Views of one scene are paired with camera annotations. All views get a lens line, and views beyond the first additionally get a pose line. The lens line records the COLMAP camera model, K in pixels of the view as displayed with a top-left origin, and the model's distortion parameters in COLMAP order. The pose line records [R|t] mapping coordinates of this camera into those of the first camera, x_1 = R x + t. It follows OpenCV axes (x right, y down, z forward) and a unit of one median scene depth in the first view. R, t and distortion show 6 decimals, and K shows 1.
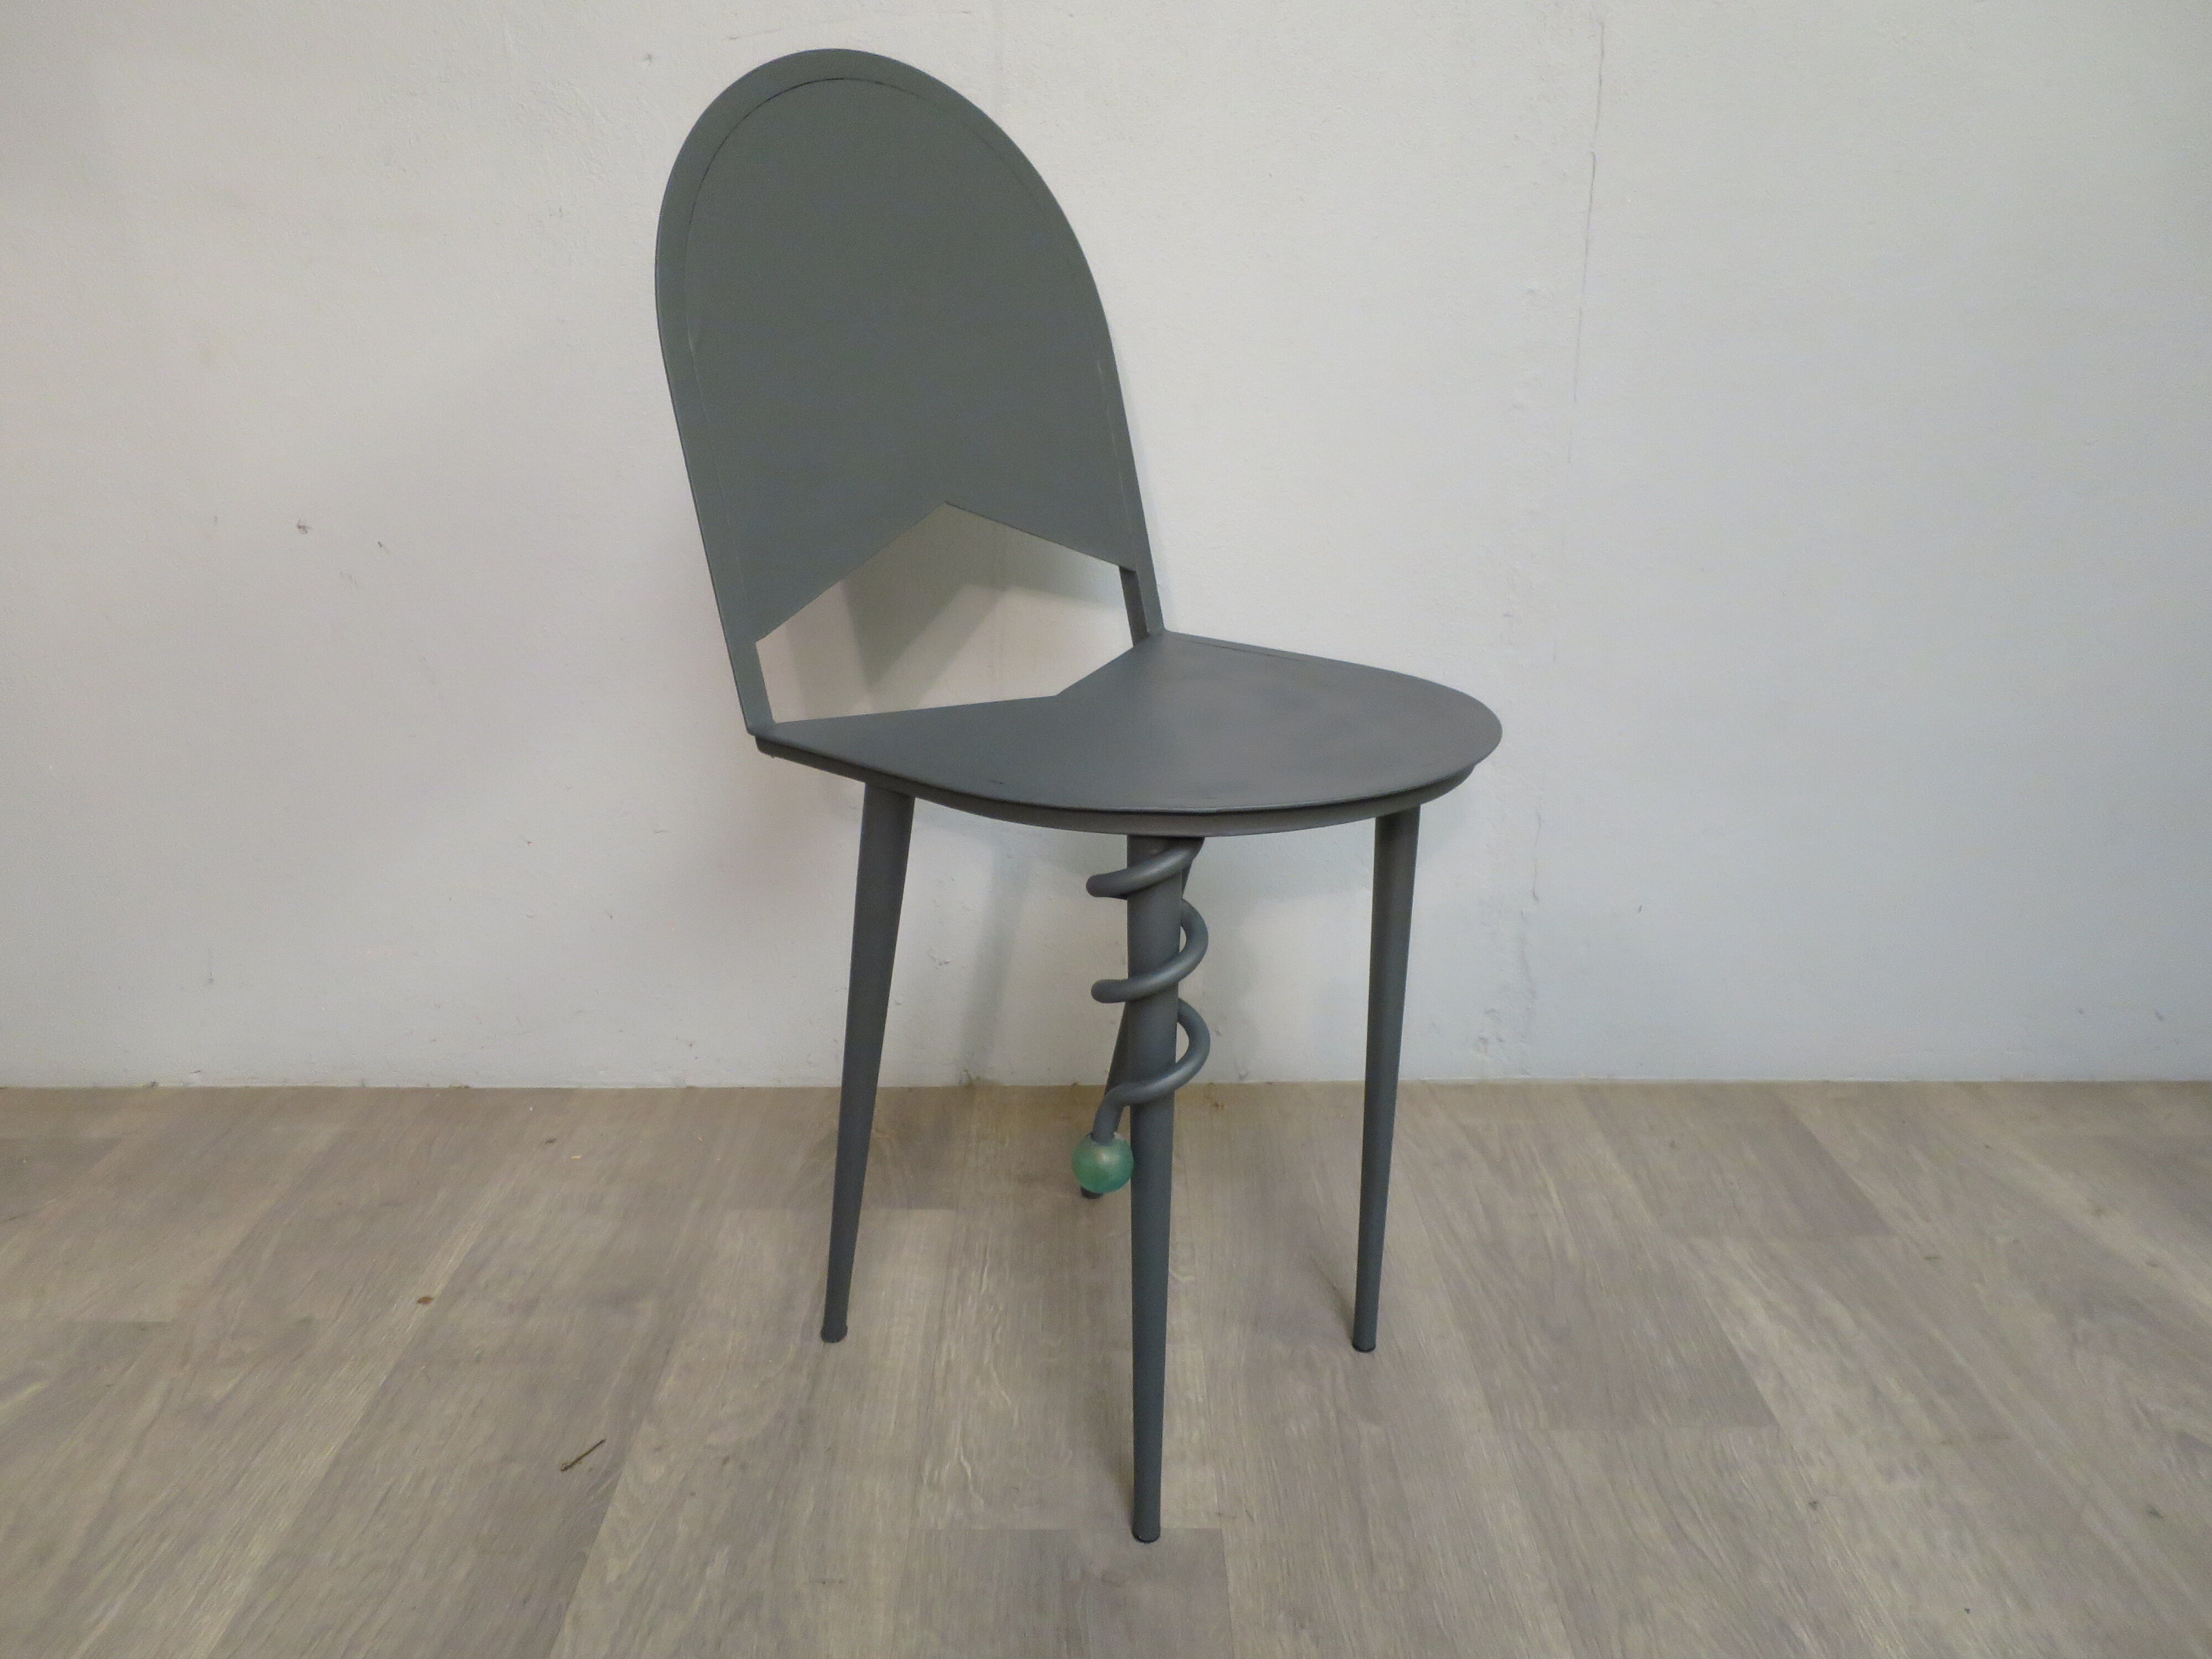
lens RADIAL K [[1593.9, 0, 1114.0], [0, 1593.9, 827.0], [0, 0, 1]] dist [-0.047974, 0.013612]
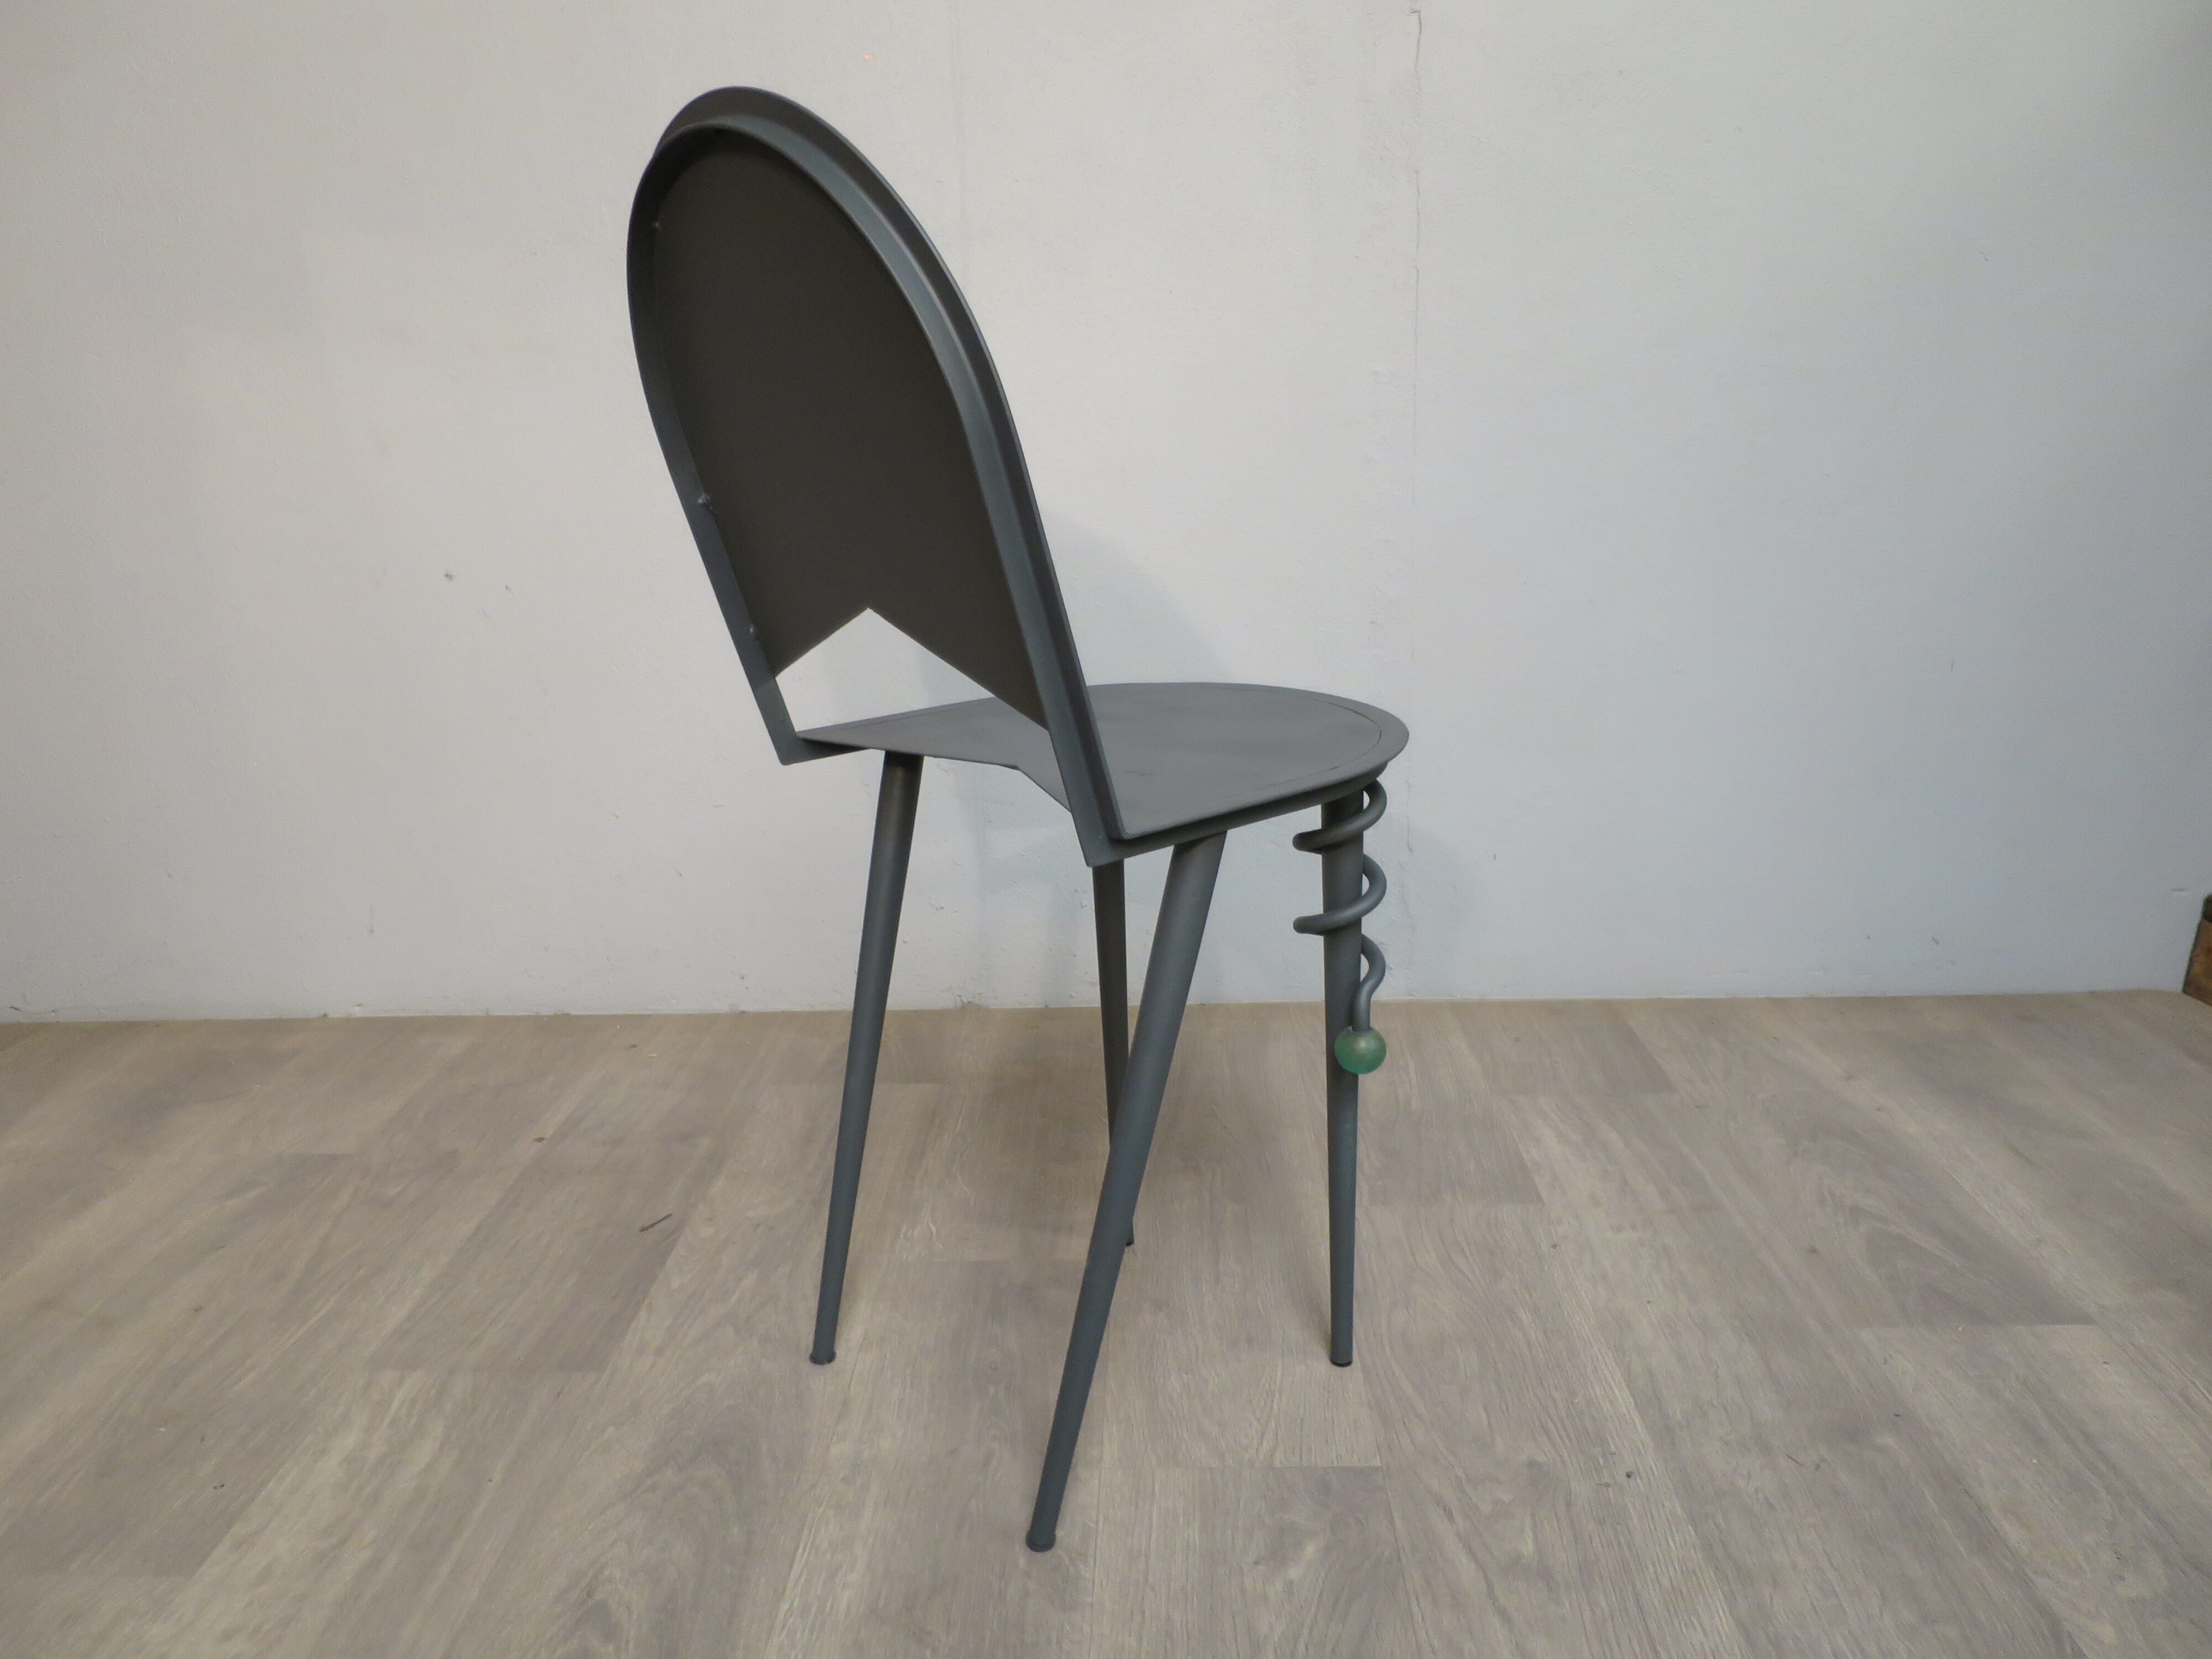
lens RADIAL K [[1593.9, 0, 1115.9], [0, 1593.9, 825.8], [0, 0, 1]] dist [-0.047974, 0.013612]
pose [[0.998853, -0.017744, -0.044481, 0.118222], [0.015067, 0.998097, -0.059802, 0.127837], [0.045457, 0.059063, 0.997219, -0.341120]]
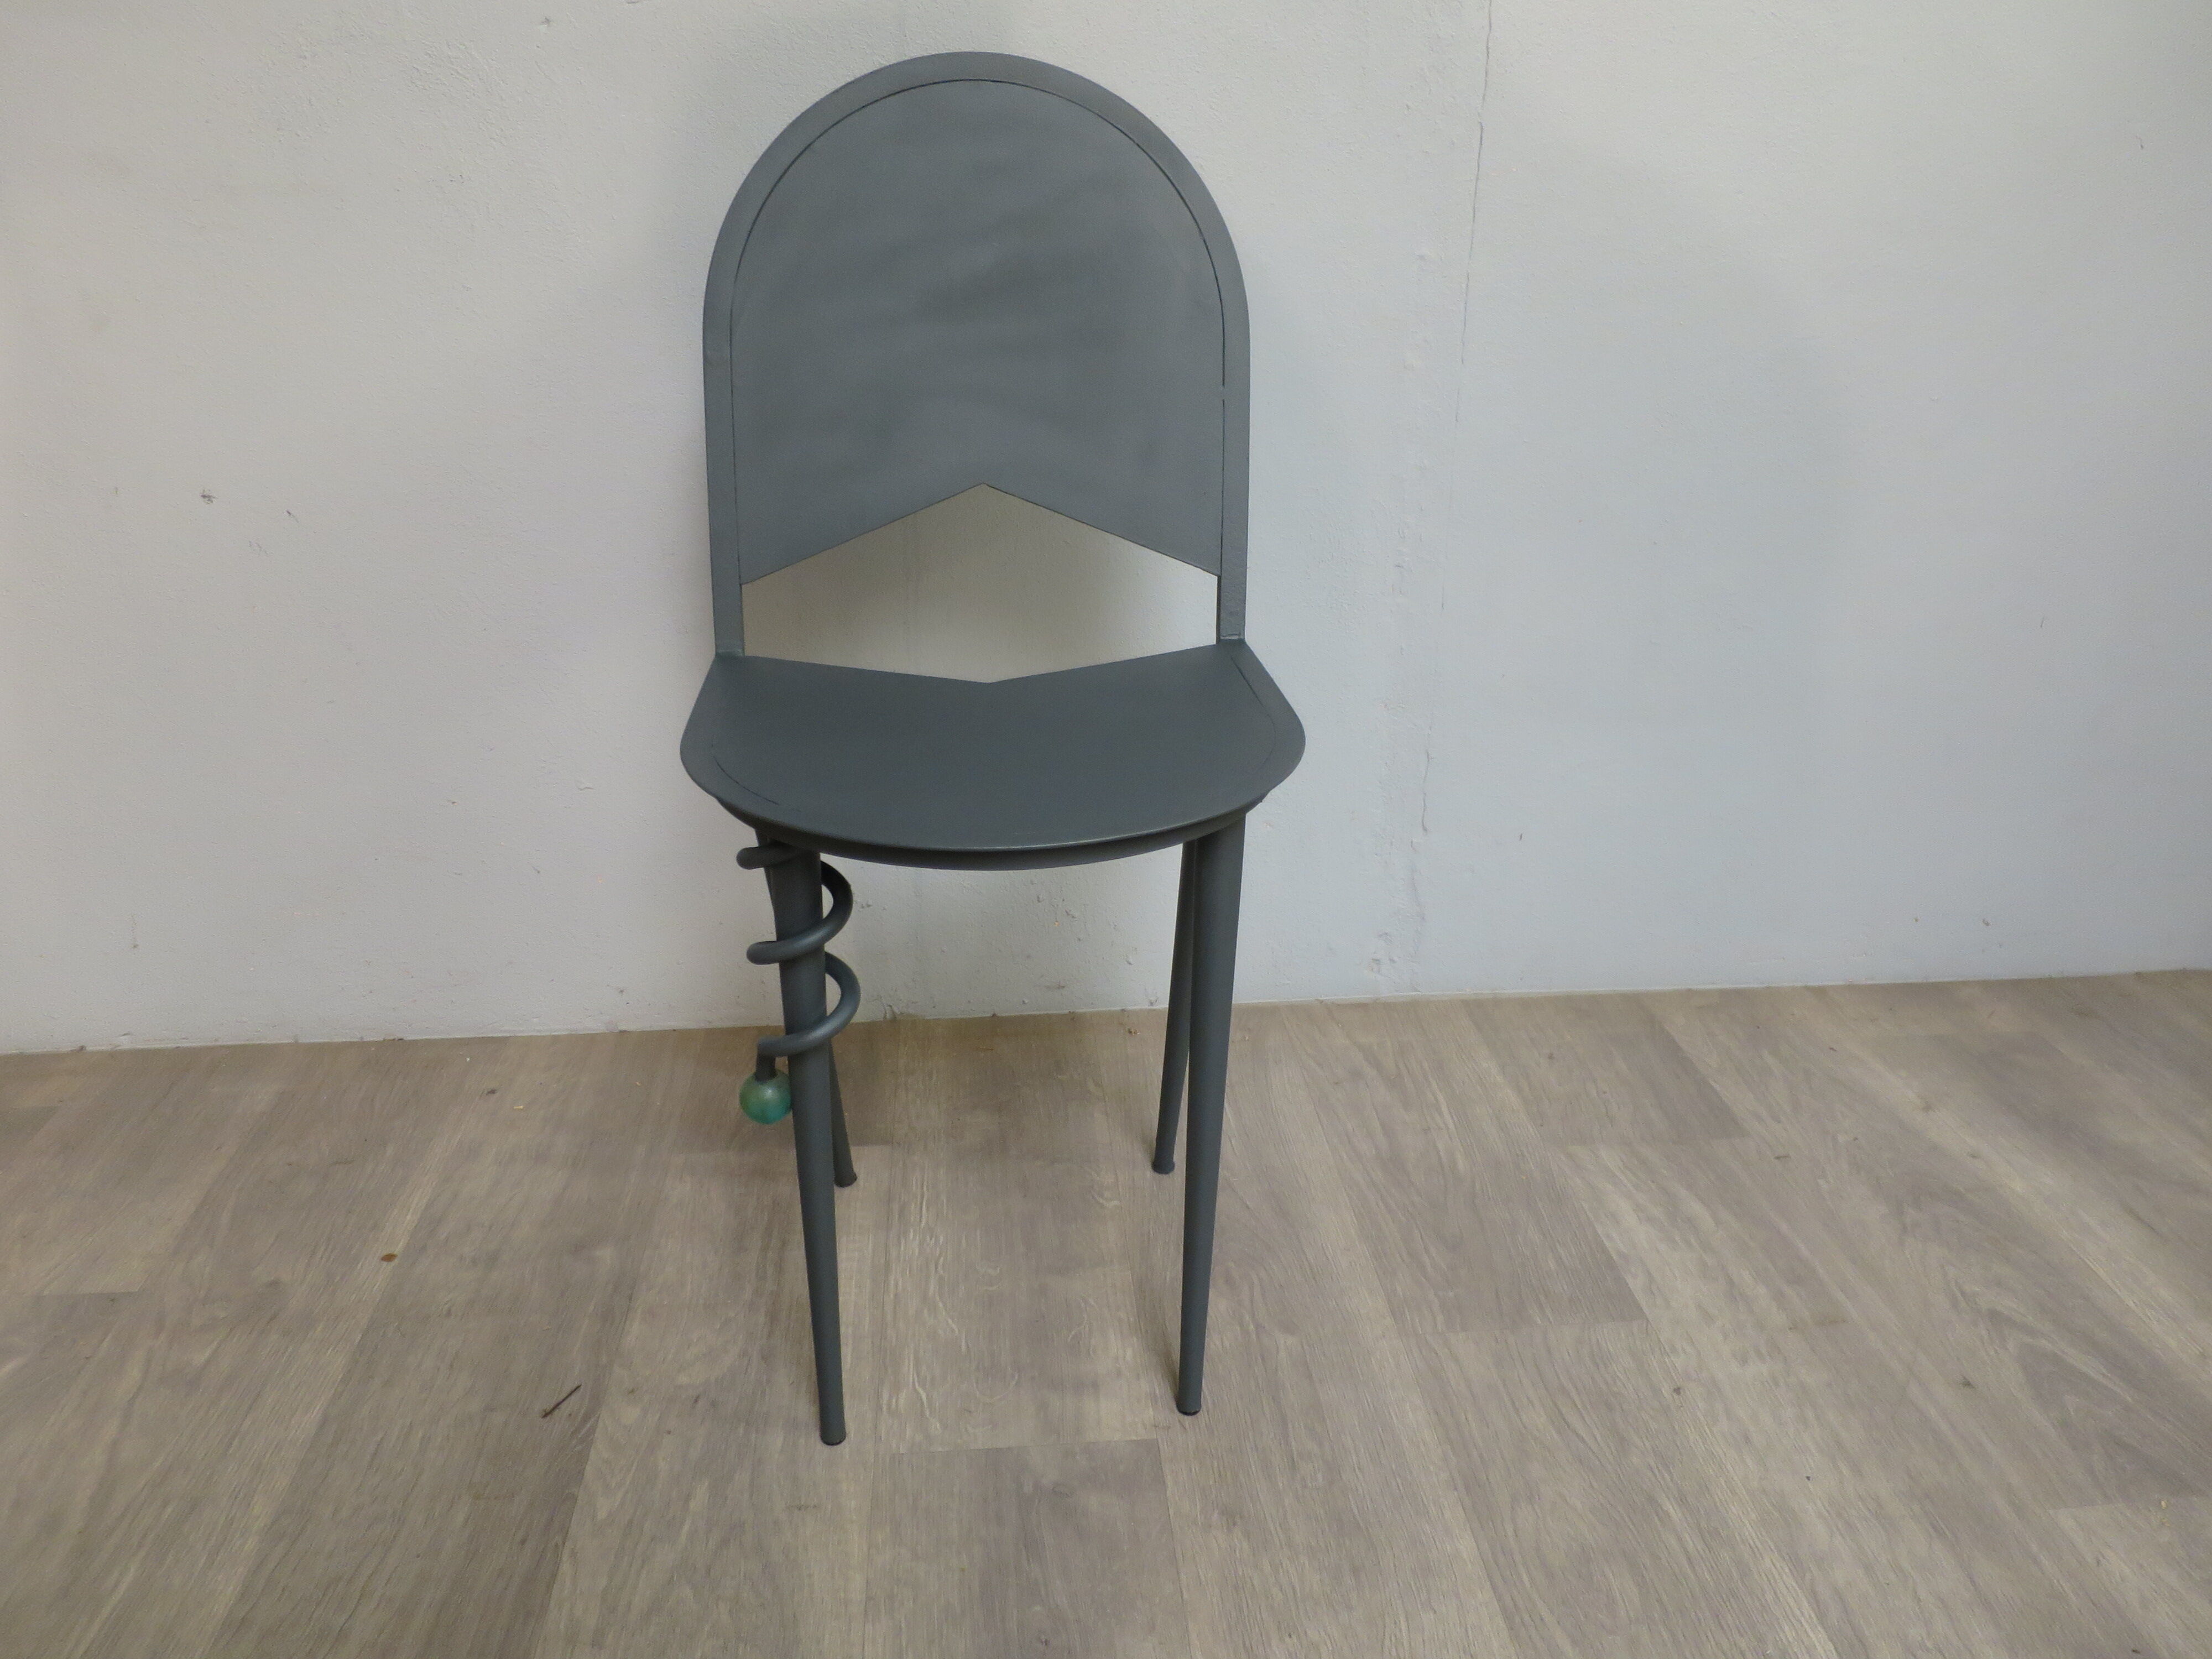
lens RADIAL K [[1593.9, 0, 1114.3], [0, 1593.9, 827.3], [0, 0, 1]] dist [-0.047974, 0.013612]
pose [[0.996711, -0.025194, 0.077017, -0.031495], [0.018755, 0.996355, 0.083221, -0.064554], [-0.078833, -0.081502, 0.993551, -0.055815]]
